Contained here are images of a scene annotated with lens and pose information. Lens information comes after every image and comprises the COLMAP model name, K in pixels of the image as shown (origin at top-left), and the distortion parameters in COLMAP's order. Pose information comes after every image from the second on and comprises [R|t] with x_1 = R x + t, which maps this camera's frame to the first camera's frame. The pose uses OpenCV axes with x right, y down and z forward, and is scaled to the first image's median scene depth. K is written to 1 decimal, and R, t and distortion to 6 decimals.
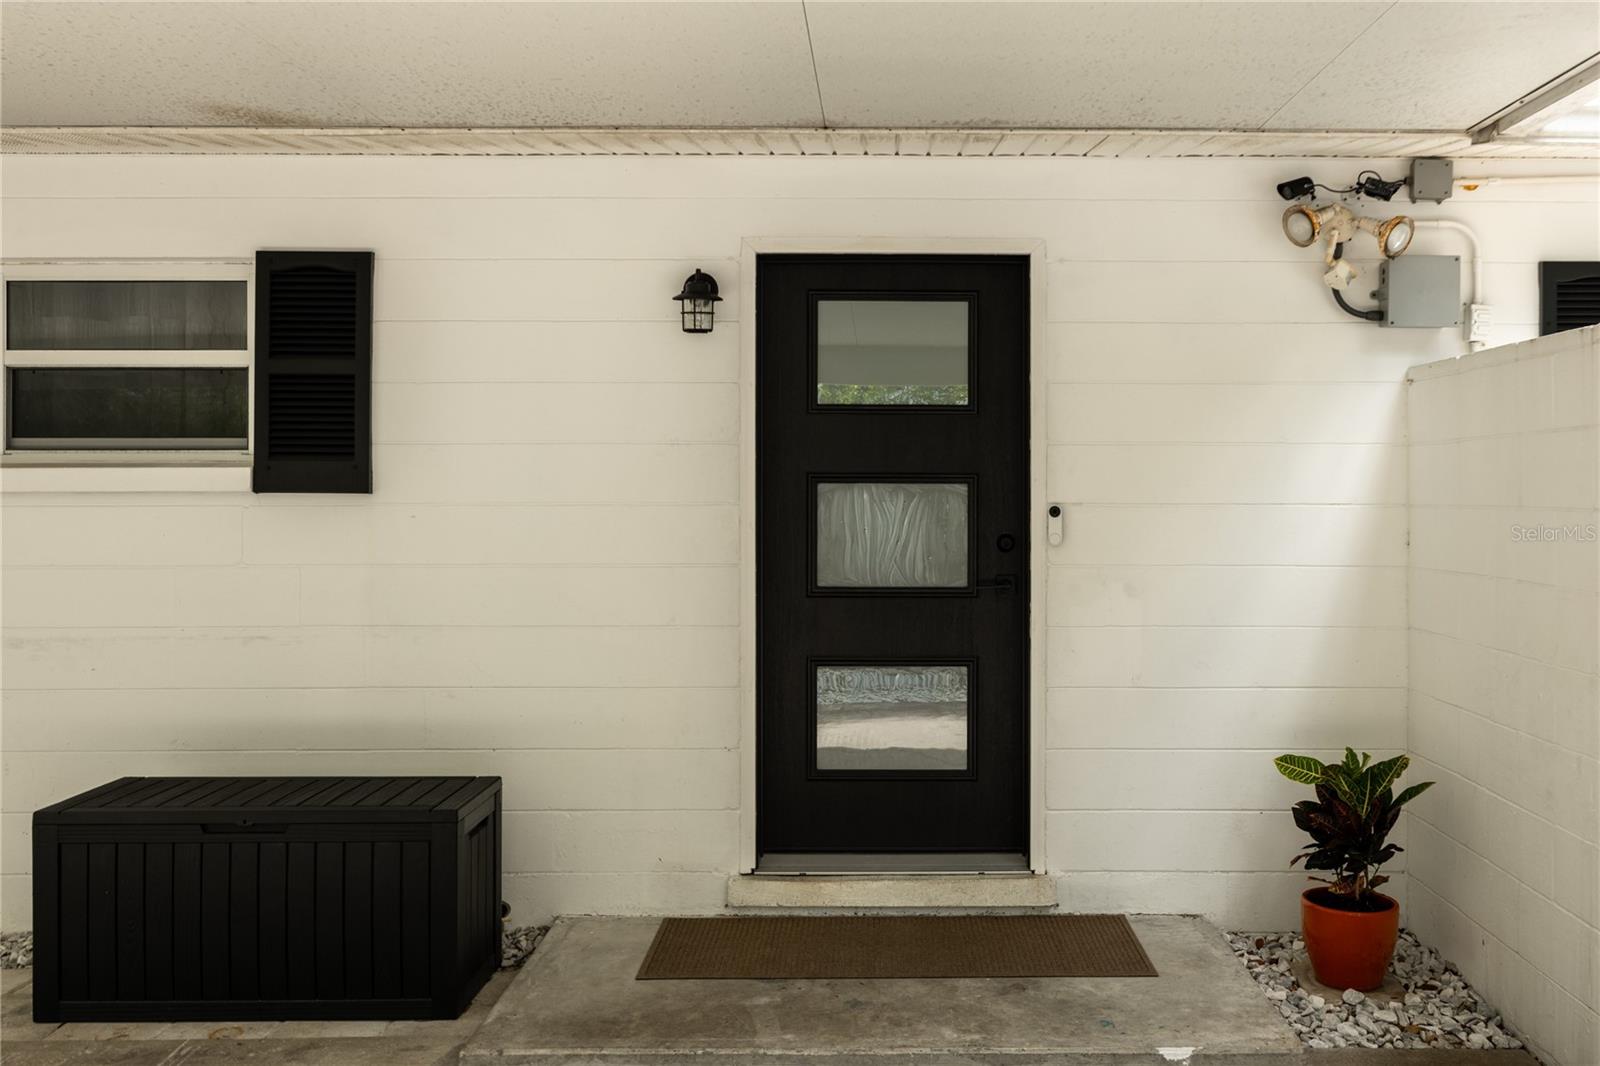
lens RADIAL K [[1387.7, 0, 803.4], [0, 1387.7, 493.7], [0, 0, 1]] dist [0.007432, 0.011198]
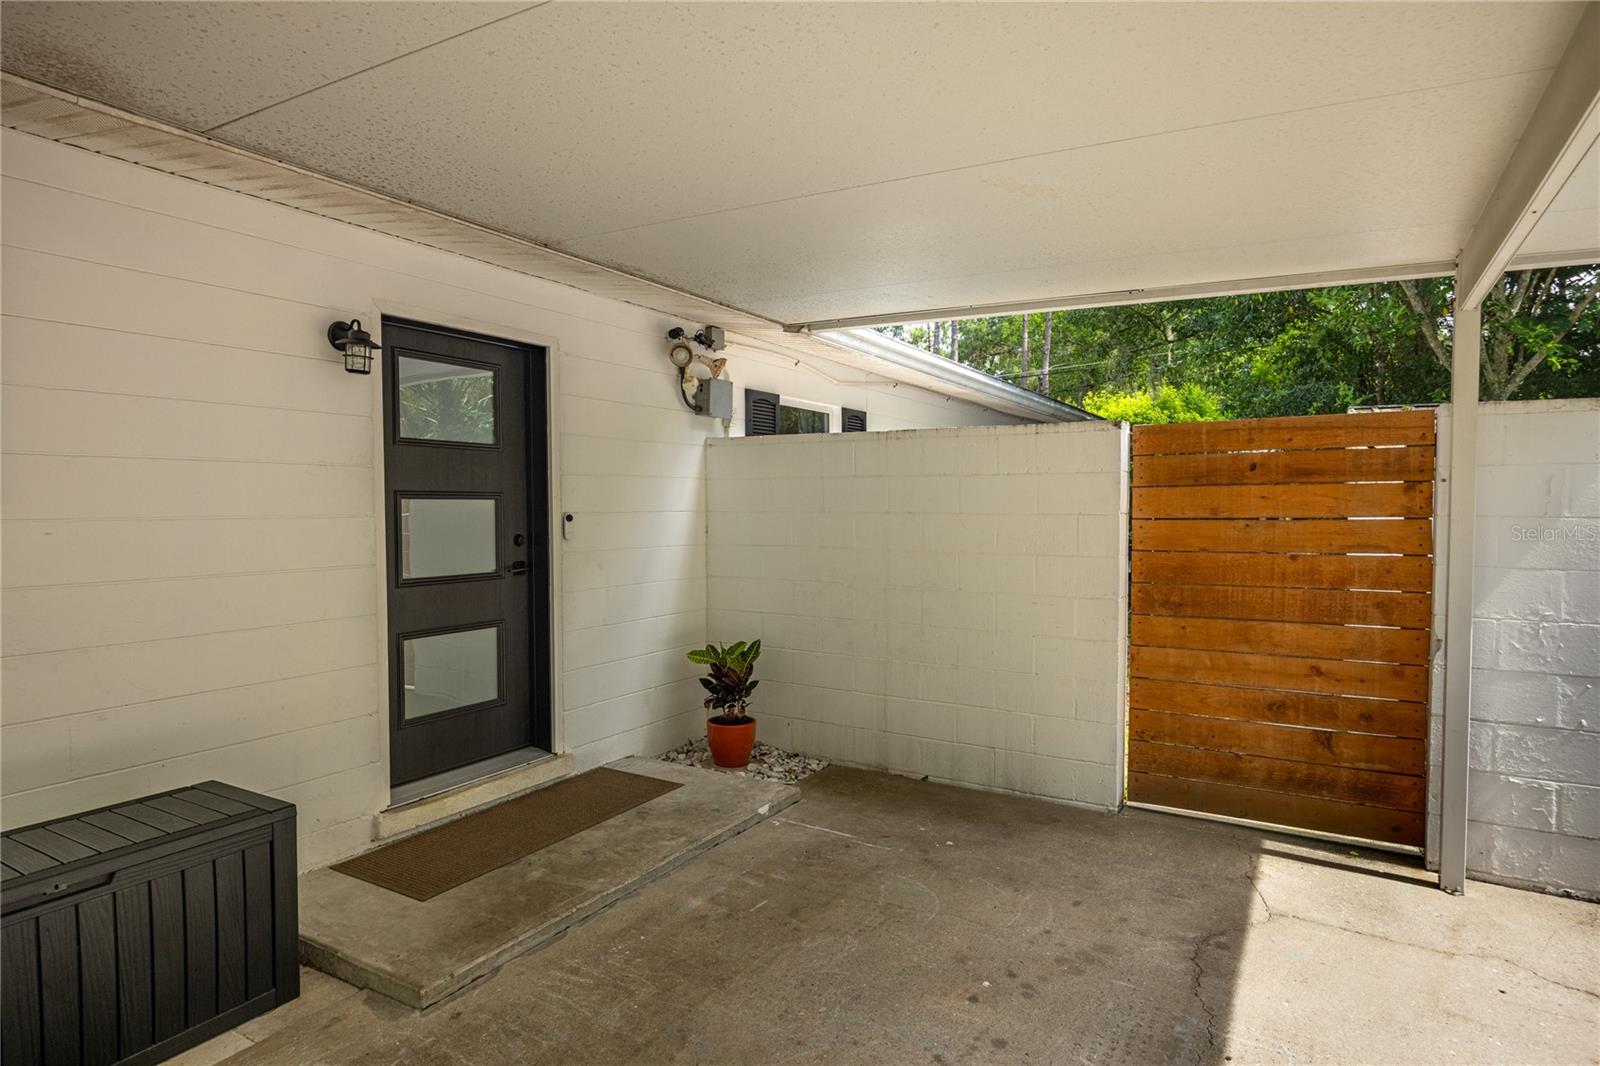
lens RADIAL K [[905.5, 0, 799.2], [0, 905.5, 531.2], [0, 0, 1]] dist [-0.000764, -0.000930]
pose [[0.509009, -0.027643, 0.860317, -0.555699], [0.002610, 0.999529, 0.030572, -0.002310], [-0.860757, -0.013317, 0.508842, 0.270105]]
